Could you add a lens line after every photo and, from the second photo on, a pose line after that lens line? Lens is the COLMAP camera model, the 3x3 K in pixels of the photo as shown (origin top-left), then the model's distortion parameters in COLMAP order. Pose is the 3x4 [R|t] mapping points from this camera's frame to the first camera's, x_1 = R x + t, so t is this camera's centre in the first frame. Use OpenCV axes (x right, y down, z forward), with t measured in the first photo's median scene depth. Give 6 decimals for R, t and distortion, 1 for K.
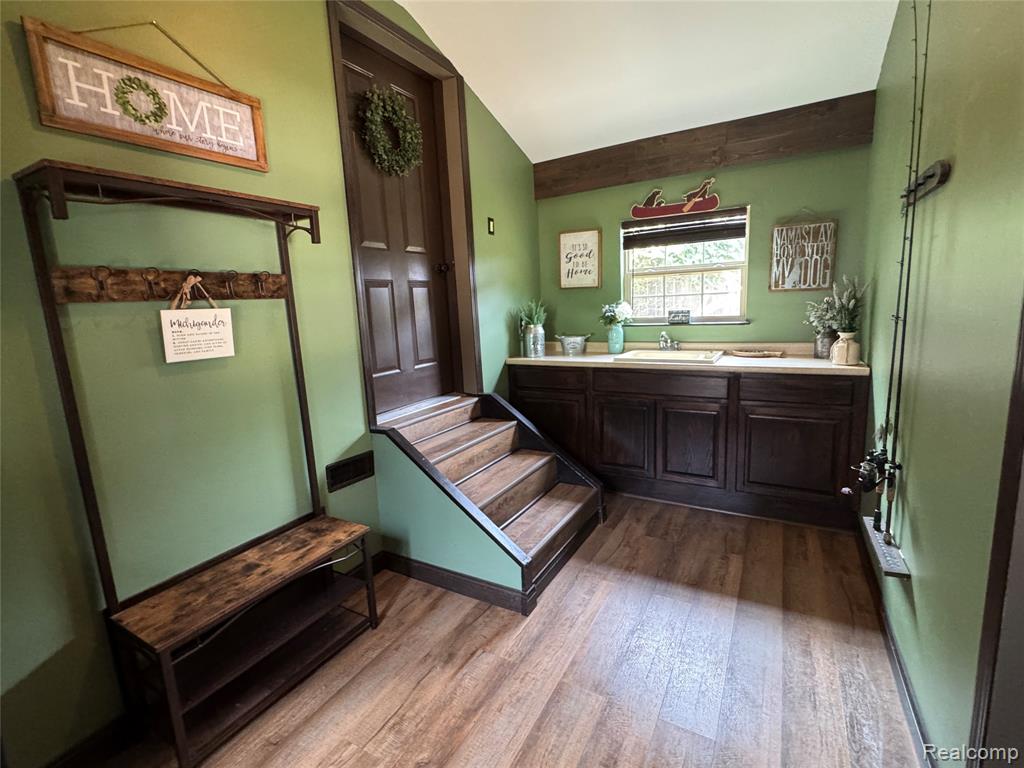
lens RADIAL K [[471.8, 0, 513.7], [0, 471.8, 382.9], [0, 0, 1]] dist [-0.000836, -0.000652]
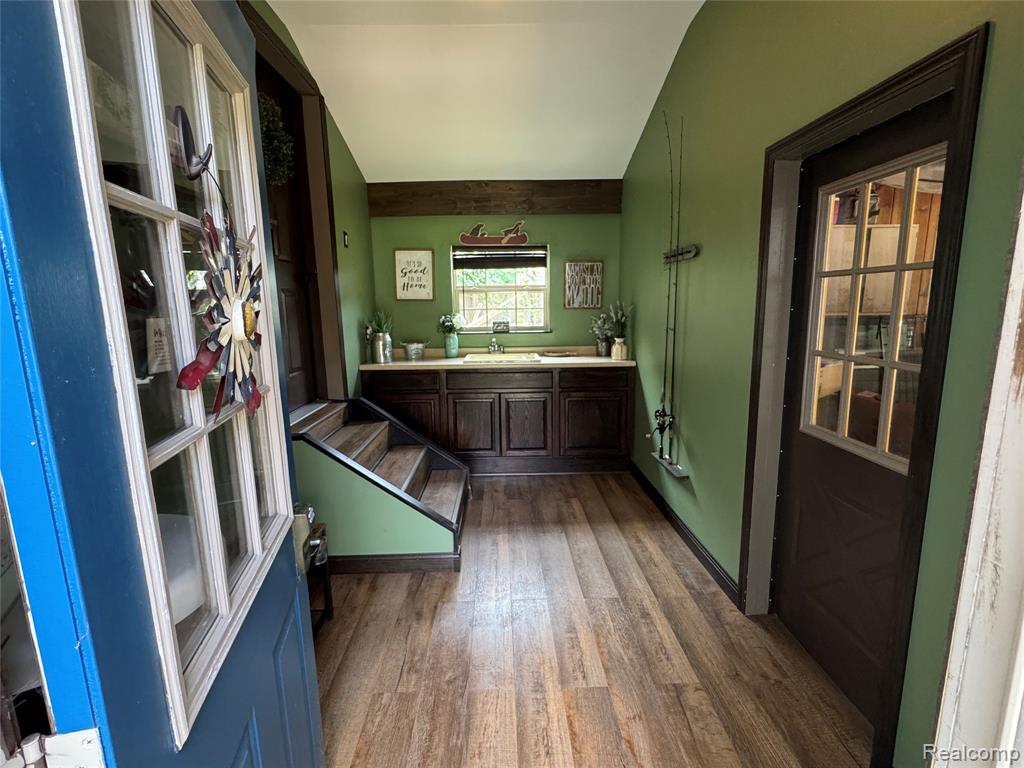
lens RADIAL K [[471.8, 0, 513.7], [0, 471.8, 382.9], [0, 0, 1]] dist [-0.000836, -0.000652]
pose [[0.855401, -0.054532, 0.515087, -0.295764], [0.062836, 0.998023, 0.001308, 0.009436], [-0.514140, 0.031247, 0.857137, -0.087857]]
